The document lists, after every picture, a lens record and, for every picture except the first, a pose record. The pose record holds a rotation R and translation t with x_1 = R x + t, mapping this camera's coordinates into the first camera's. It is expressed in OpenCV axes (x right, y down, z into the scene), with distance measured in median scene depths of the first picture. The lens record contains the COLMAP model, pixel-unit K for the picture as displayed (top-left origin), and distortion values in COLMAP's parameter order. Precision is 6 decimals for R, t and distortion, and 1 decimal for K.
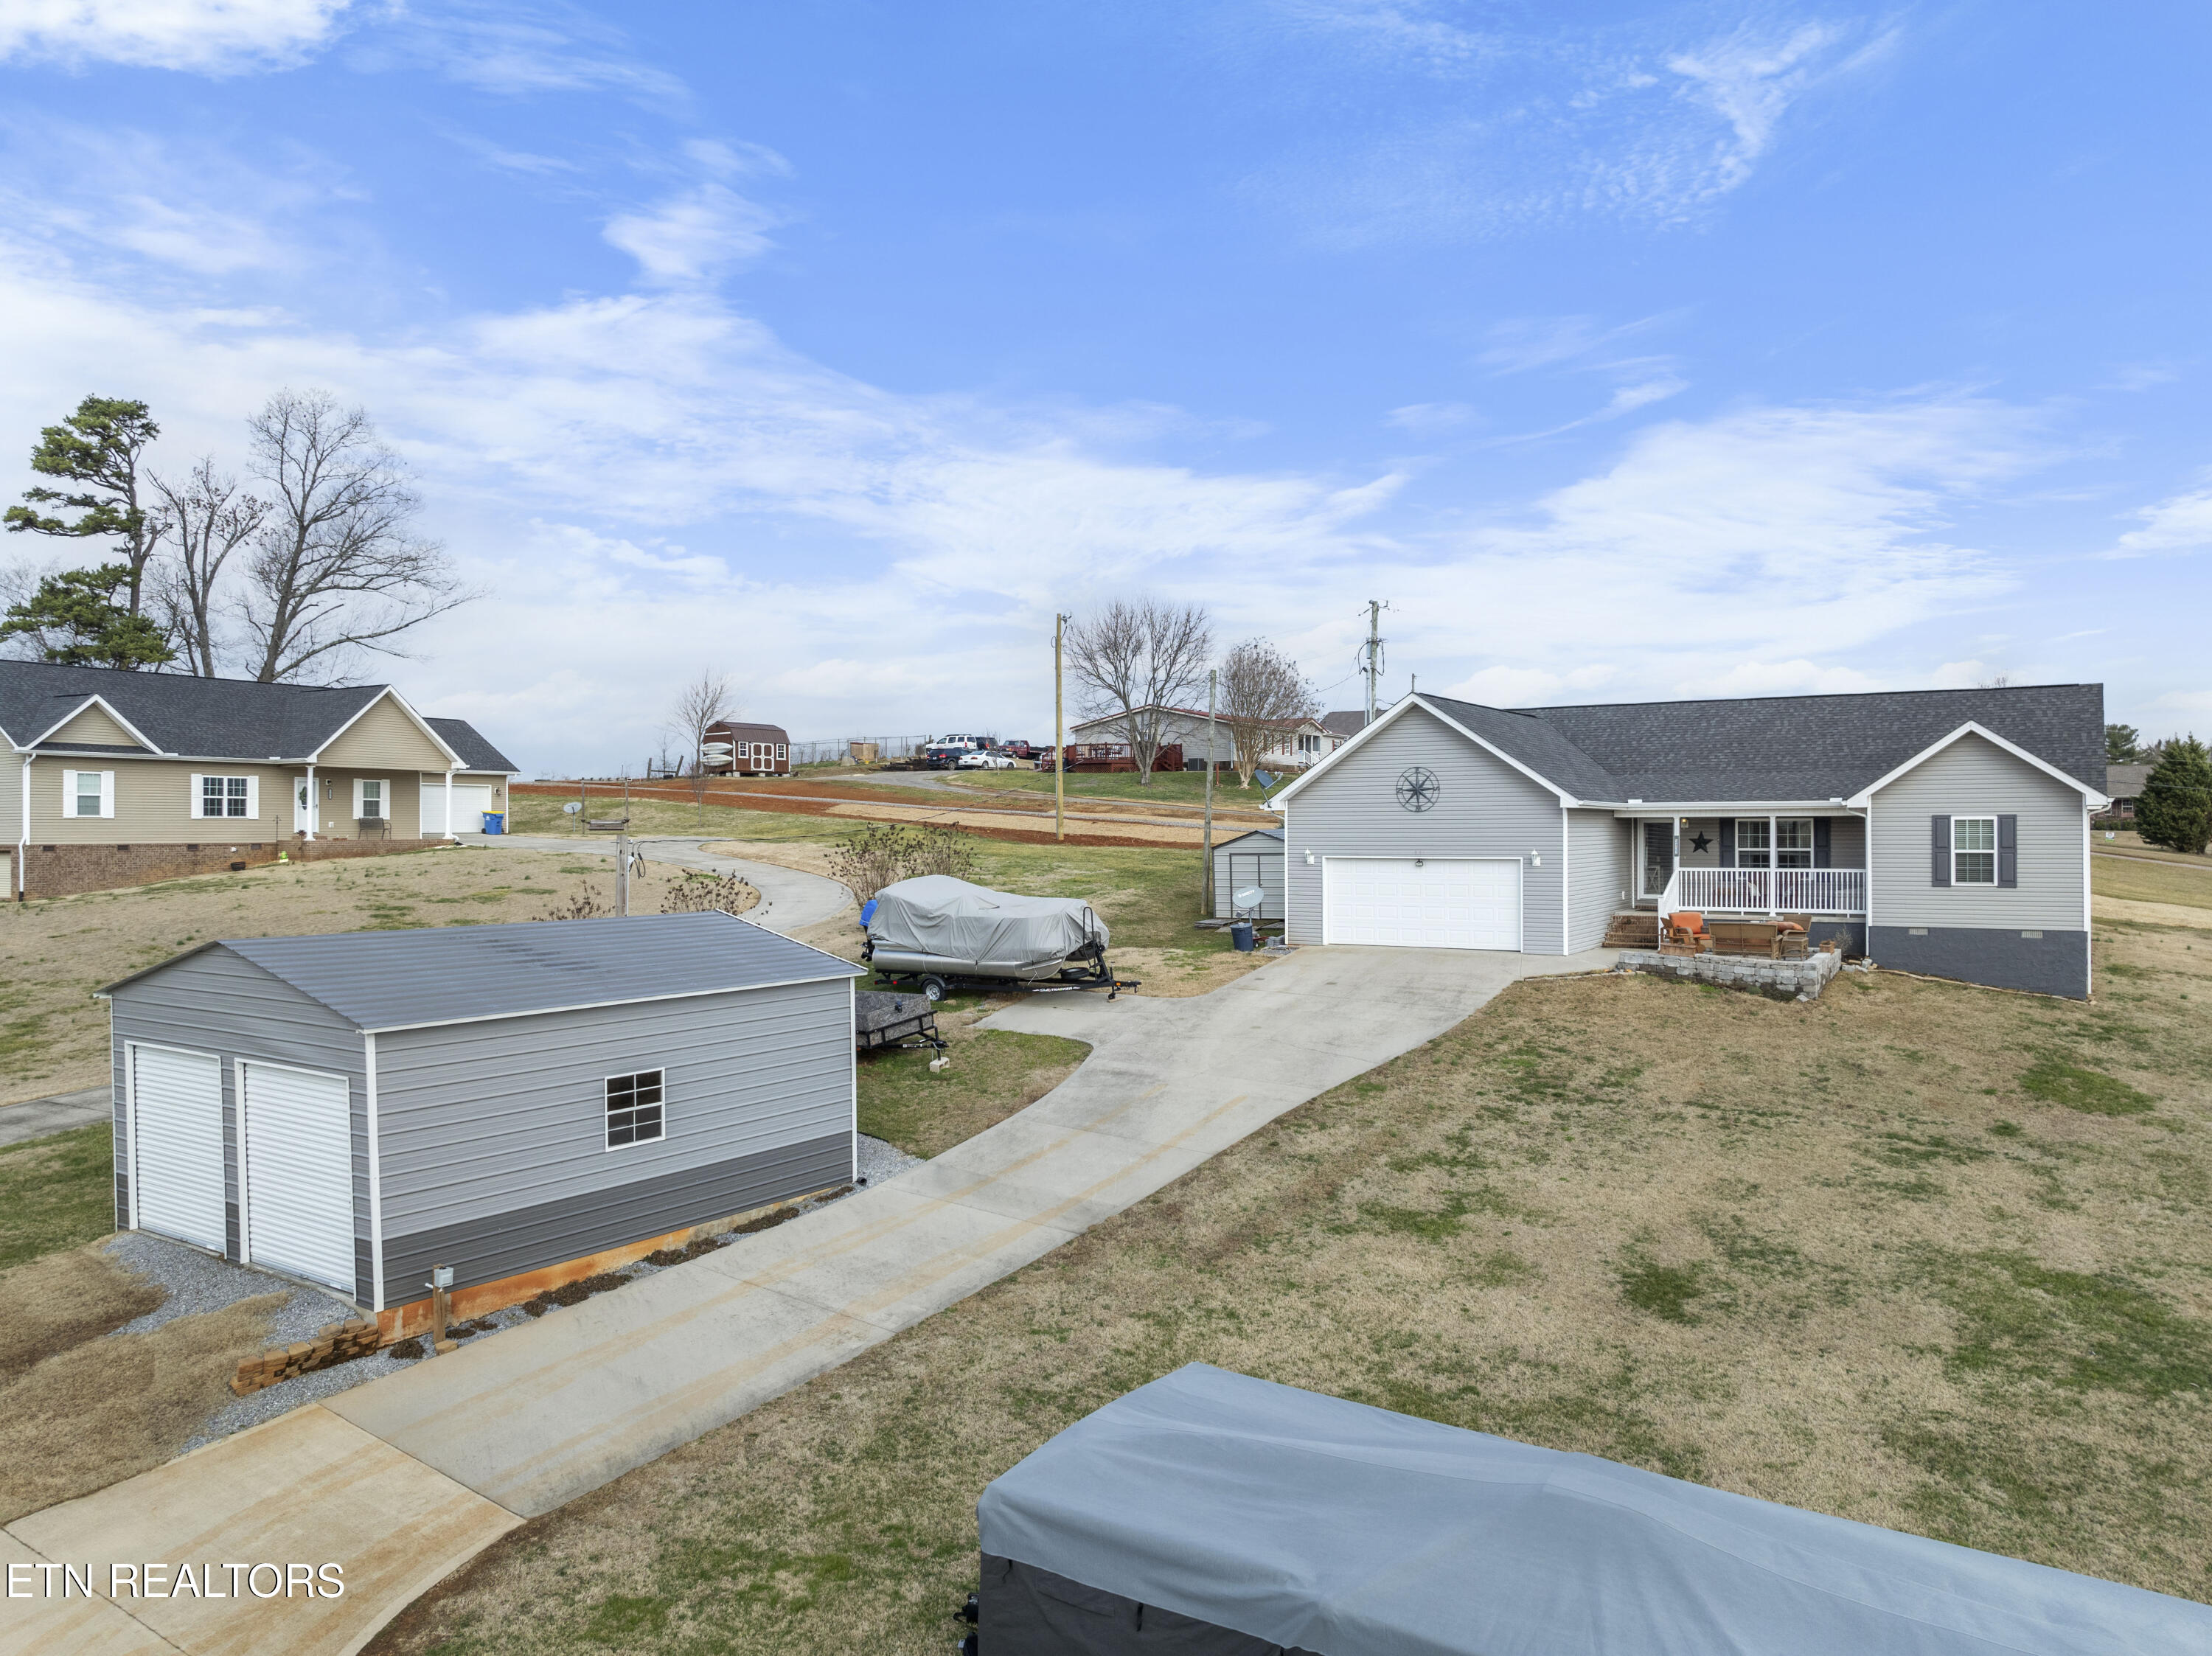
lens RADIAL K [[1558.3, 0, 1111.4], [0, 1558.3, 821.2], [0, 0, 1]] dist [-0.038044, 0.000147]
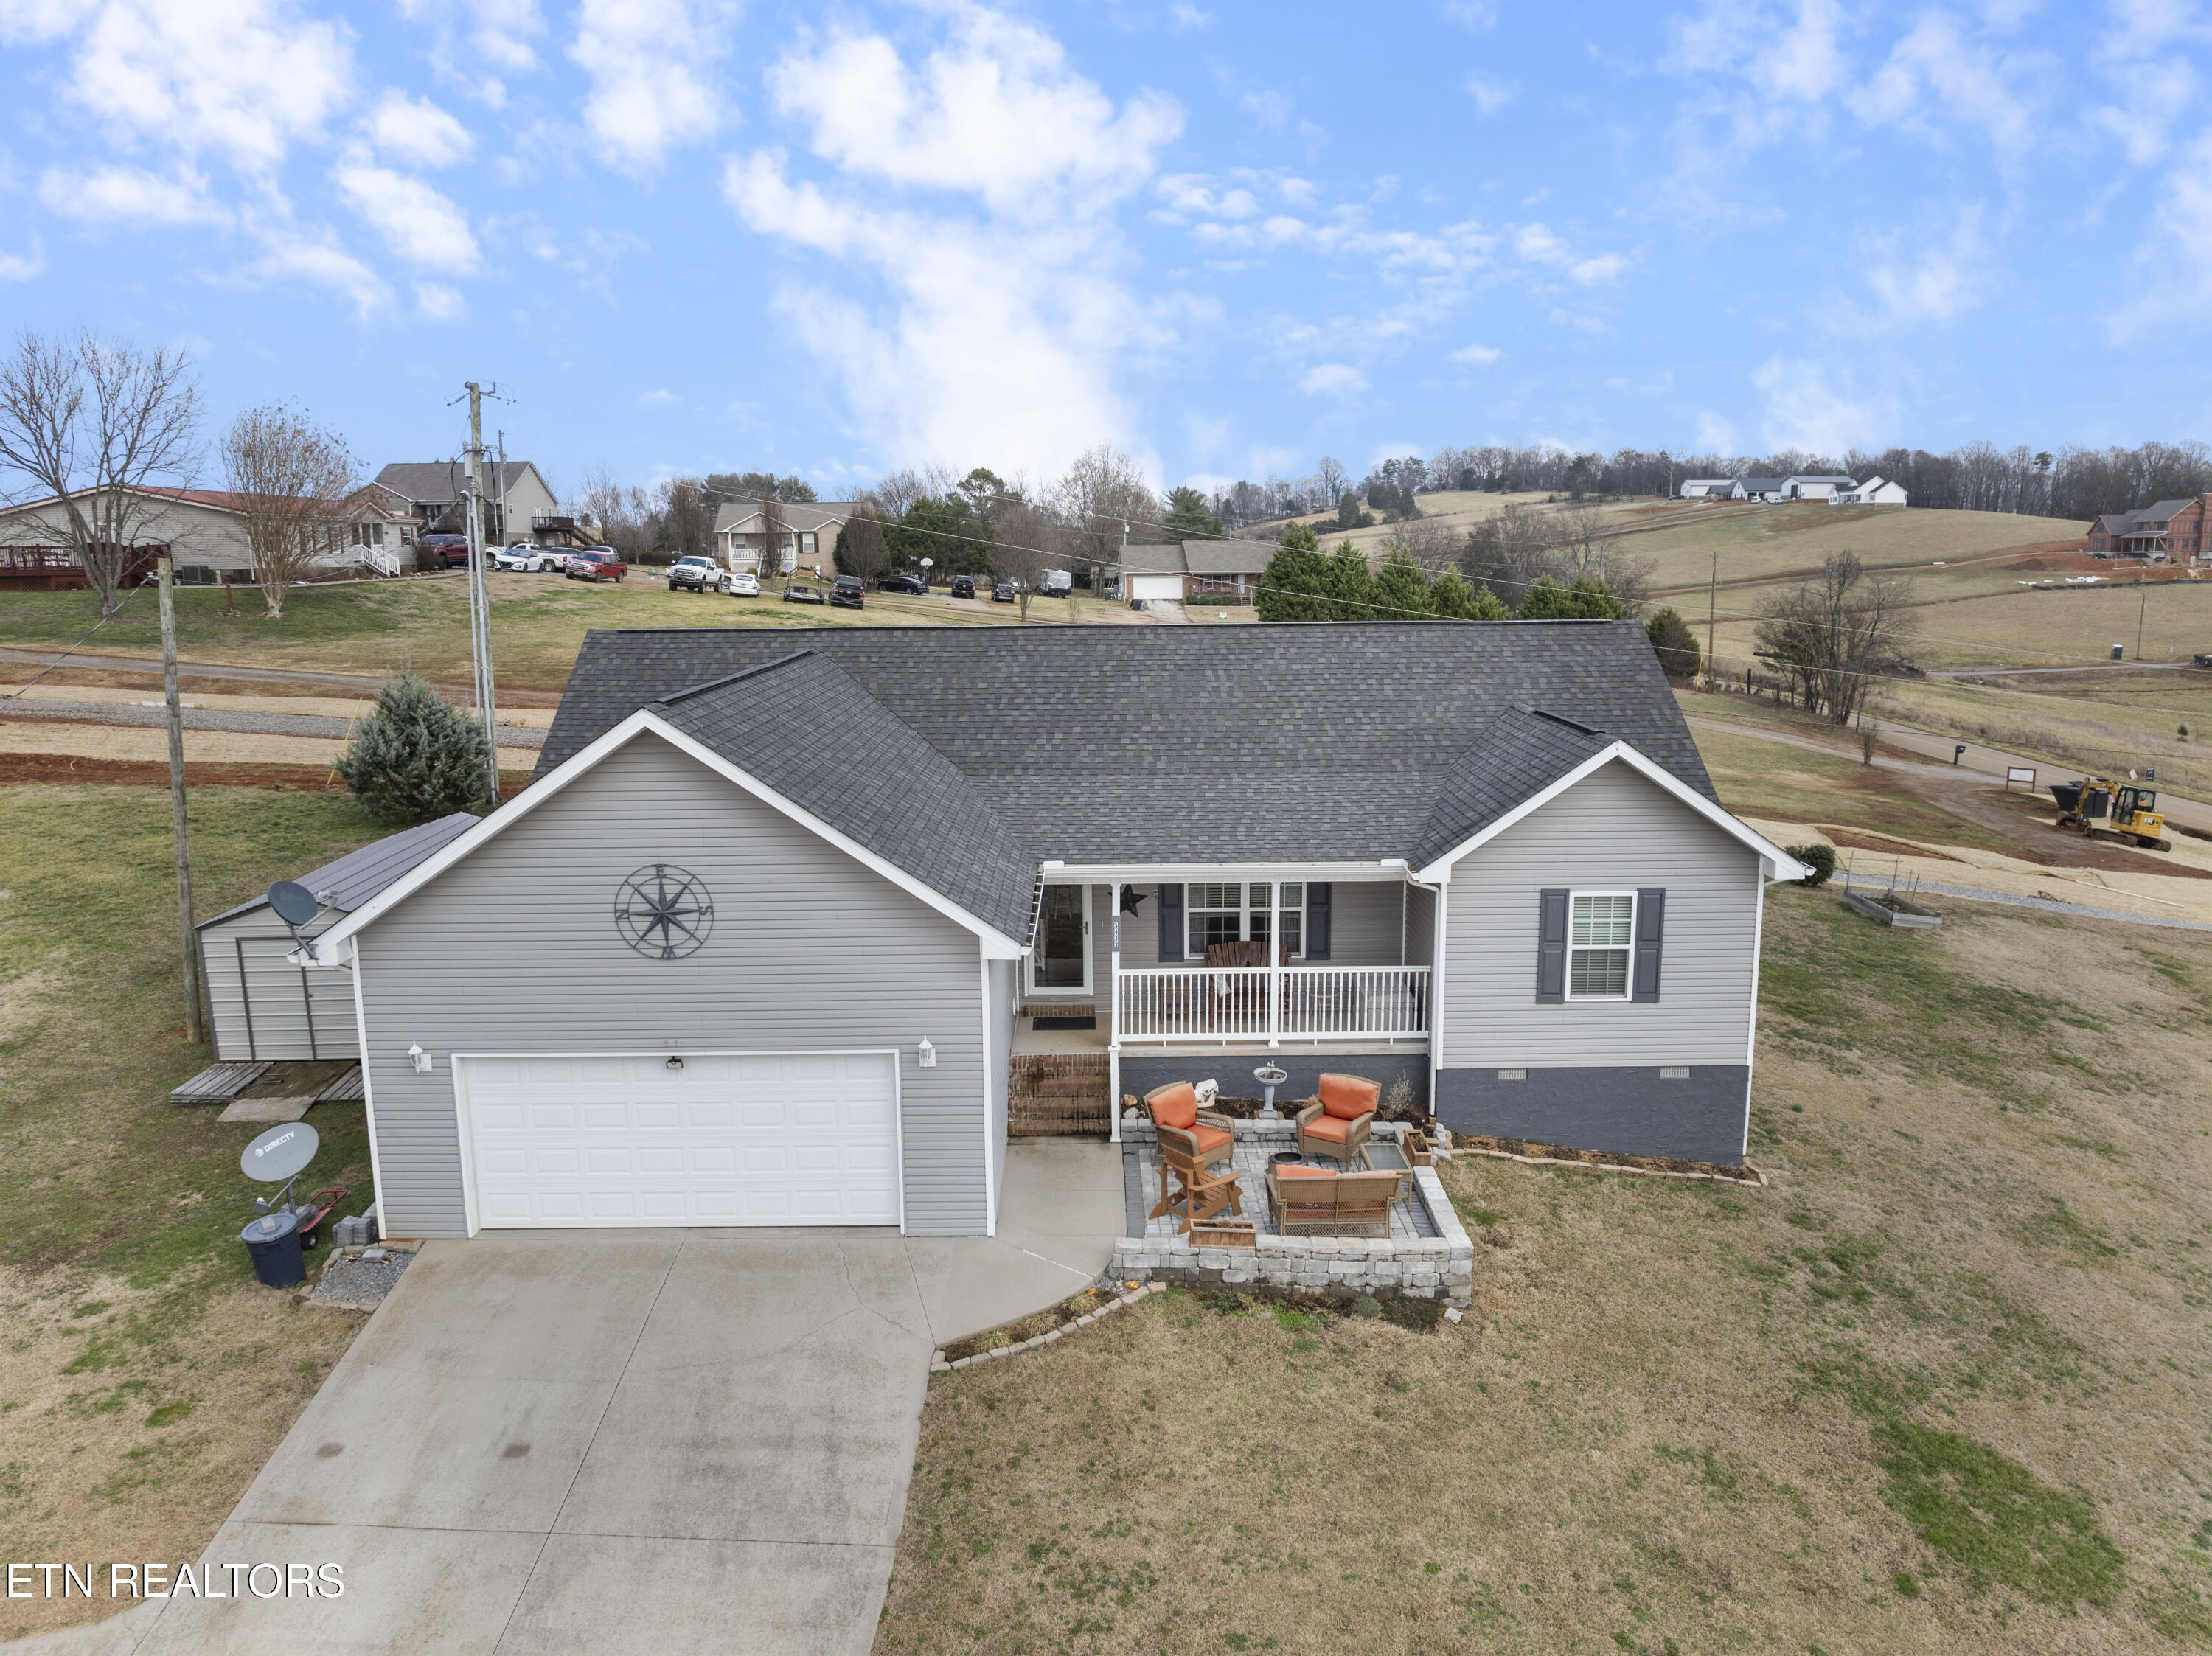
lens RADIAL K [[1558.3, 0, 1111.4], [0, 1558.3, 821.2], [0, 0, 1]] dist [-0.038044, 0.000147]
pose [[0.841819, -0.095004, 0.531332, 0.071046], [0.002543, 0.985075, 0.172106, -0.133258], [-0.539753, -0.143531, 0.829497, 0.584988]]
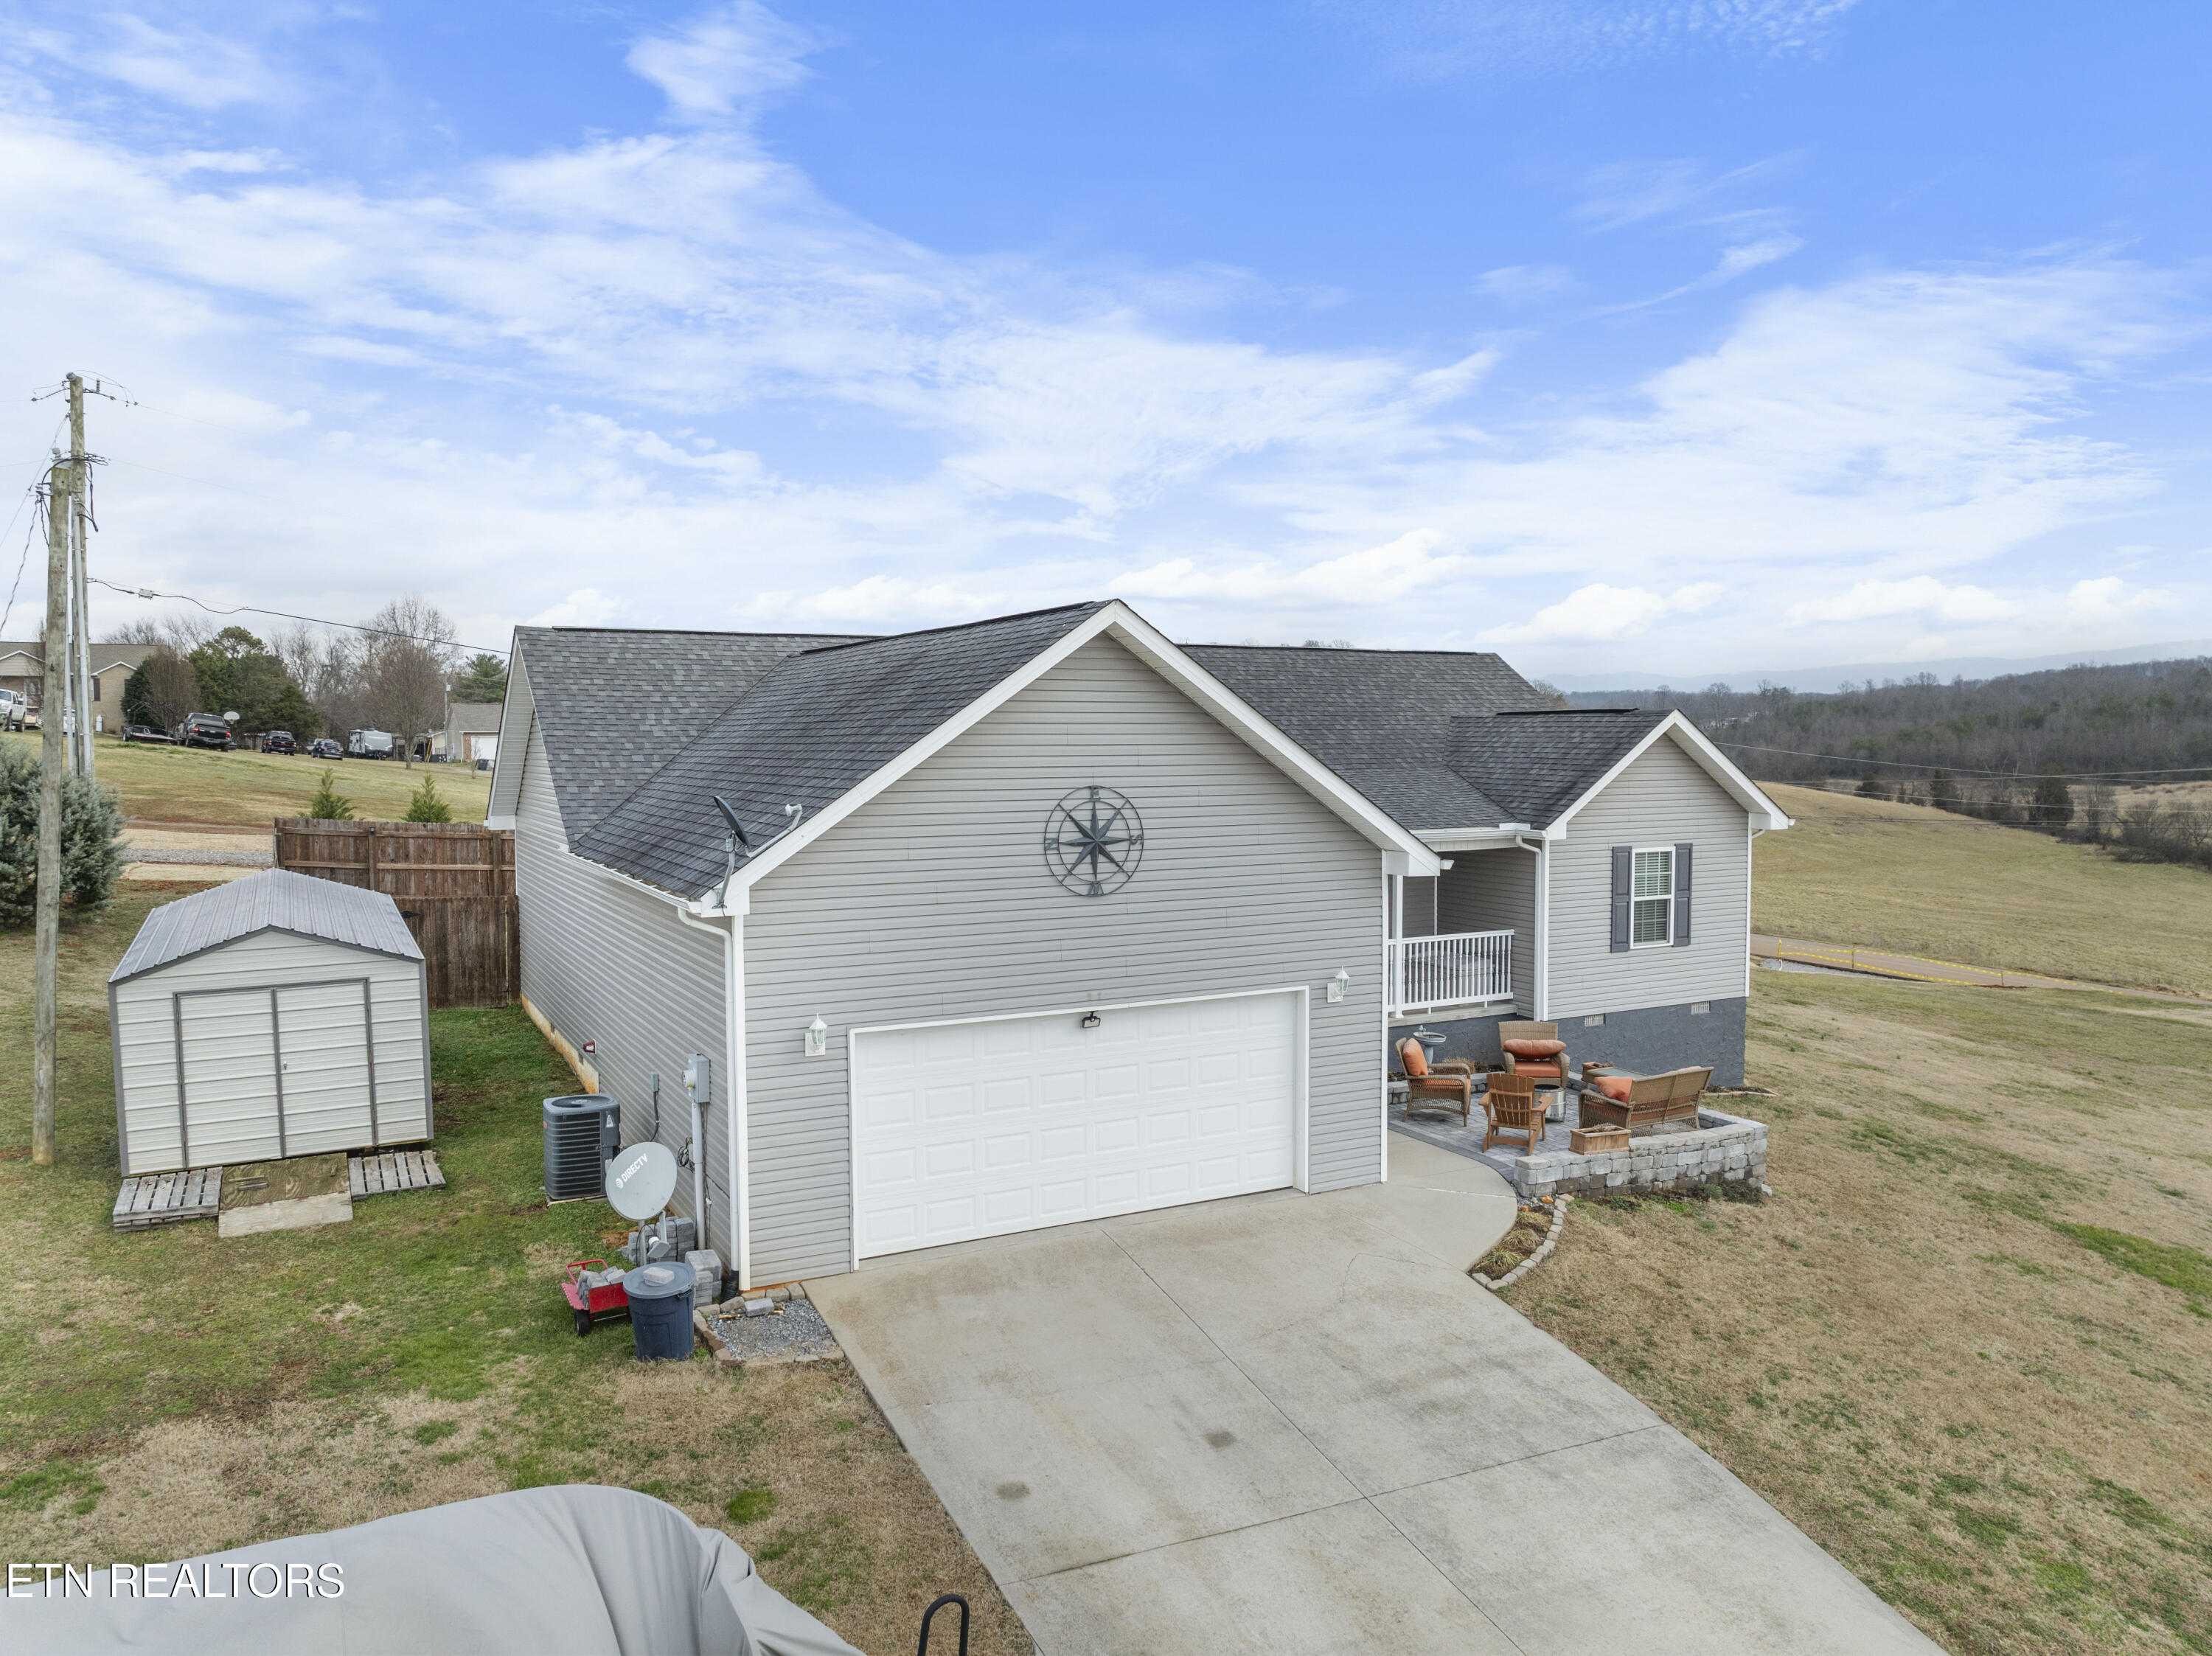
lens RADIAL K [[1558.3, 0, 1111.4], [0, 1558.3, 821.2], [0, 0, 1]] dist [-0.038044, 0.000147]
pose [[0.497788, -0.044722, 0.866145, -0.159878], [-0.002348, 0.998596, 0.052911, -0.049878], [-0.867296, -0.028372, 0.496984, 0.844155]]
